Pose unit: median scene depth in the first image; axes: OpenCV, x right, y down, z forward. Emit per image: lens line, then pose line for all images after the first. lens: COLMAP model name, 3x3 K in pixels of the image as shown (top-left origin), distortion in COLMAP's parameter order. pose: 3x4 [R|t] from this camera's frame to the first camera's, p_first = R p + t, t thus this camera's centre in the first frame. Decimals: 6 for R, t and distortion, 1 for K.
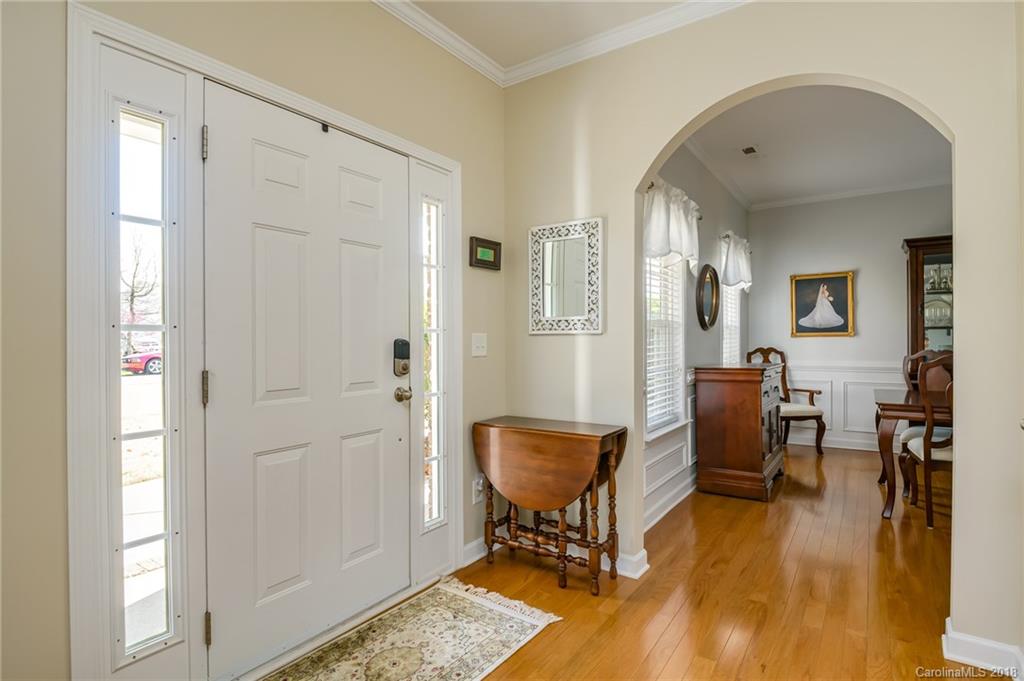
lens RADIAL K [[533.2, 0, 512.0], [0, 533.2, 340.5], [0, 0, 1]] dist [-0.001026, -0.000645]
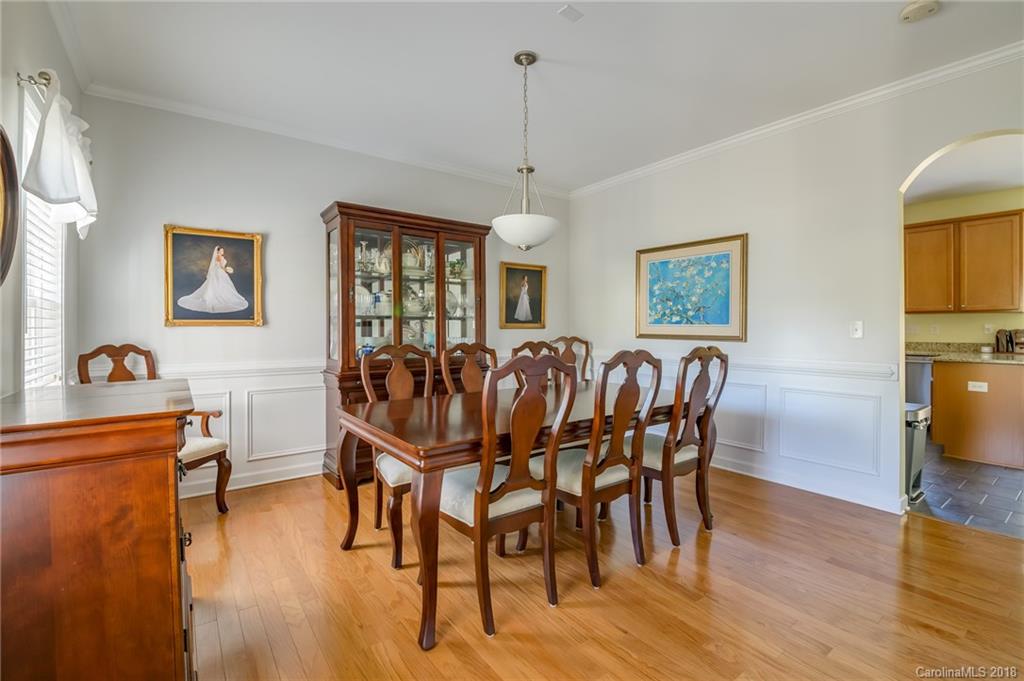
lens RADIAL K [[474.8, 0, 522.3], [0, 474.8, 330.3], [0, 0, 1]] dist [-0.002066, -0.000329]
pose [[0.341813, 0.003638, 0.939761, 0.160283], [-0.006953, 0.999975, -0.001342, -0.003847], [-0.939742, -0.006075, 0.341829, 0.446178]]
